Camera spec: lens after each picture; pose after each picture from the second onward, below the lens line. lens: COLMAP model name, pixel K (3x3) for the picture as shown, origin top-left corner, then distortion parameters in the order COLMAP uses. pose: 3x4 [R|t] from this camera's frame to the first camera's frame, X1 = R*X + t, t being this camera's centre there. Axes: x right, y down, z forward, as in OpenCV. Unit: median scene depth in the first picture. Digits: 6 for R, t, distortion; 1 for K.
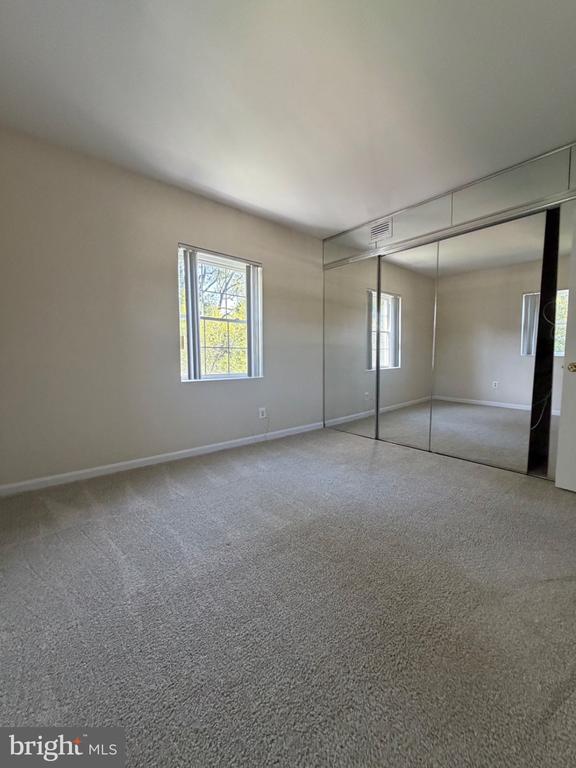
lens RADIAL K [[306.9, 0, 287.8], [0, 306.9, 382.7], [0, 0, 1]] dist [-0.000001, 0.000150]
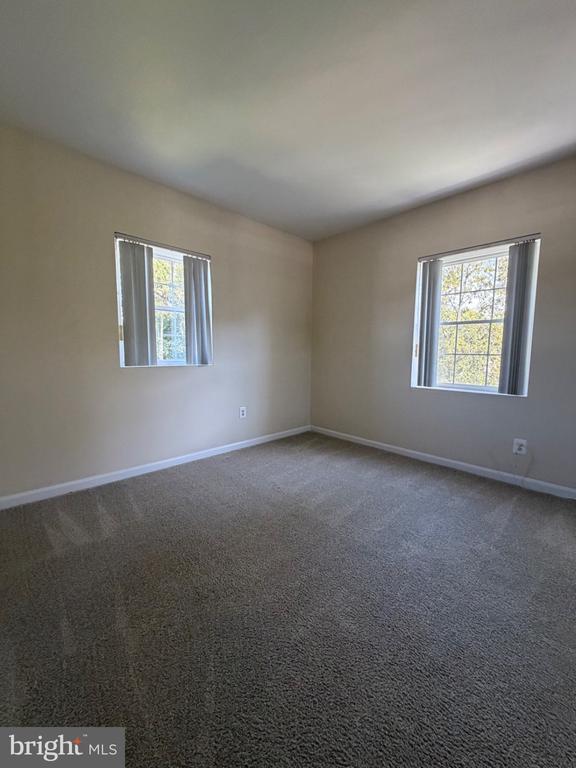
lens RADIAL K [[306.9, 0, 287.8], [0, 306.9, 382.7], [0, 0, 1]] dist [-0.000001, 0.000150]
pose [[0.053086, 0.098231, -0.993747, 0.847828], [-0.092727, 0.991335, 0.093039, -0.092746], [0.994275, 0.087208, 0.061735, 0.599445]]
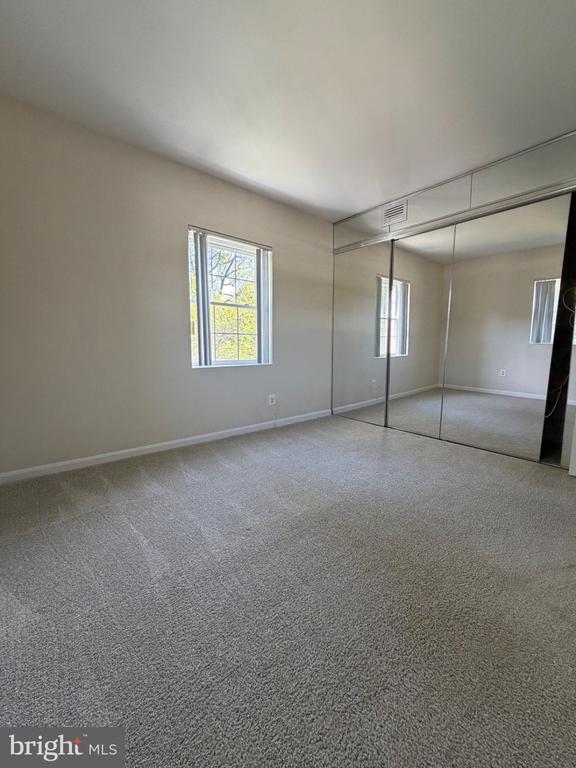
lens RADIAL K [[306.9, 0, 287.8], [0, 306.9, 382.7], [0, 0, 1]] dist [-0.000001, 0.000150]
pose [[0.999983, 0.005875, -0.000628, -0.044314], [-0.005843, 0.999126, 0.041383, 0.002122], [0.000871, -0.041379, 0.999143, 0.009216]]
